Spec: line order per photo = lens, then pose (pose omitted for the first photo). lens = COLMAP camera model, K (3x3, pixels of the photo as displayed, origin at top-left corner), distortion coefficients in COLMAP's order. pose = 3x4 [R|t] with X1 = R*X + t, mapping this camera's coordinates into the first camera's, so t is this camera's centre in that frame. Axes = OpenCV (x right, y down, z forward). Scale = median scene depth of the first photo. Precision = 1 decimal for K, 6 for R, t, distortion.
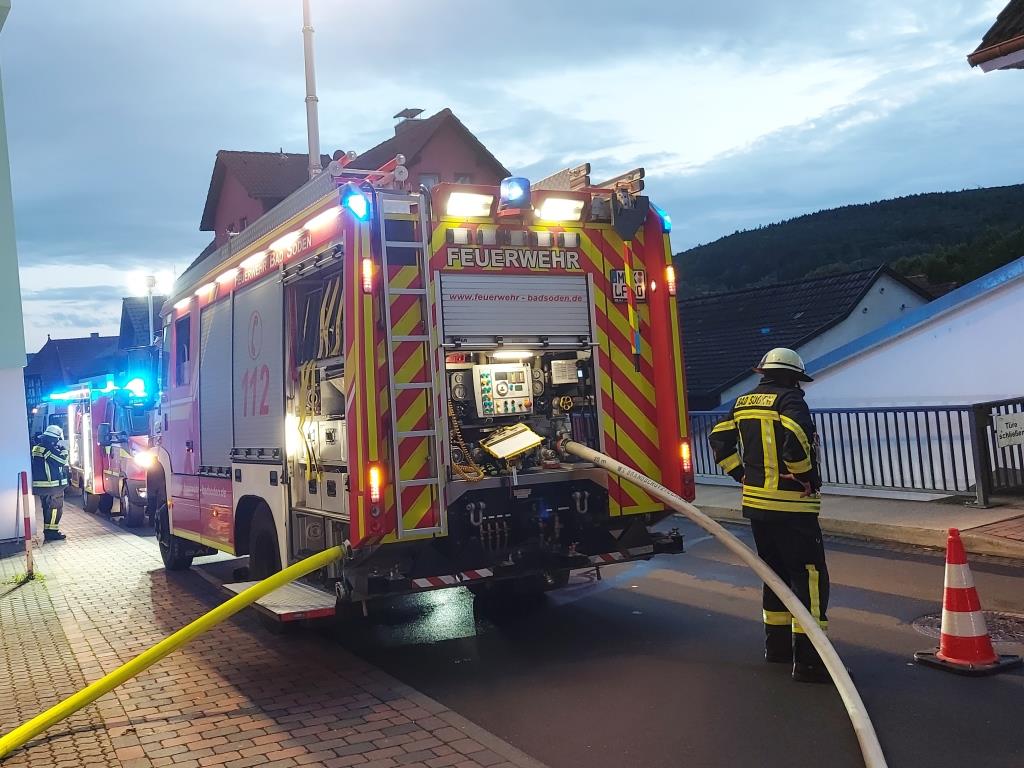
lens RADIAL K [[1027.4, 0, 512.0], [0, 1027.4, 384.0], [0, 0, 1]] dist [0.009558, 0.002368]
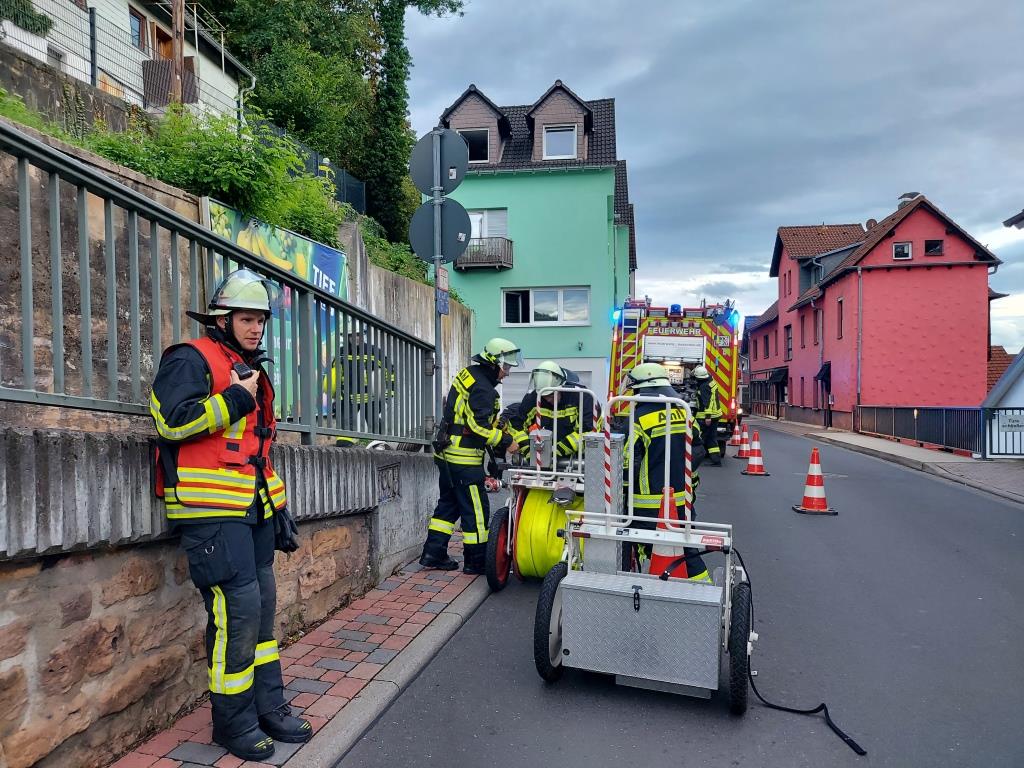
lens RADIAL K [[775.1, 0, 512.0], [0, 775.1, 384.0], [0, 0, 1]] dist [0.008237, -0.000024]
pose [[0.768541, 0.082839, -0.634415, 1.066868], [-0.075503, 0.996397, 0.038640, -0.018860], [0.635330, 0.018204, 0.772026, -1.029596]]
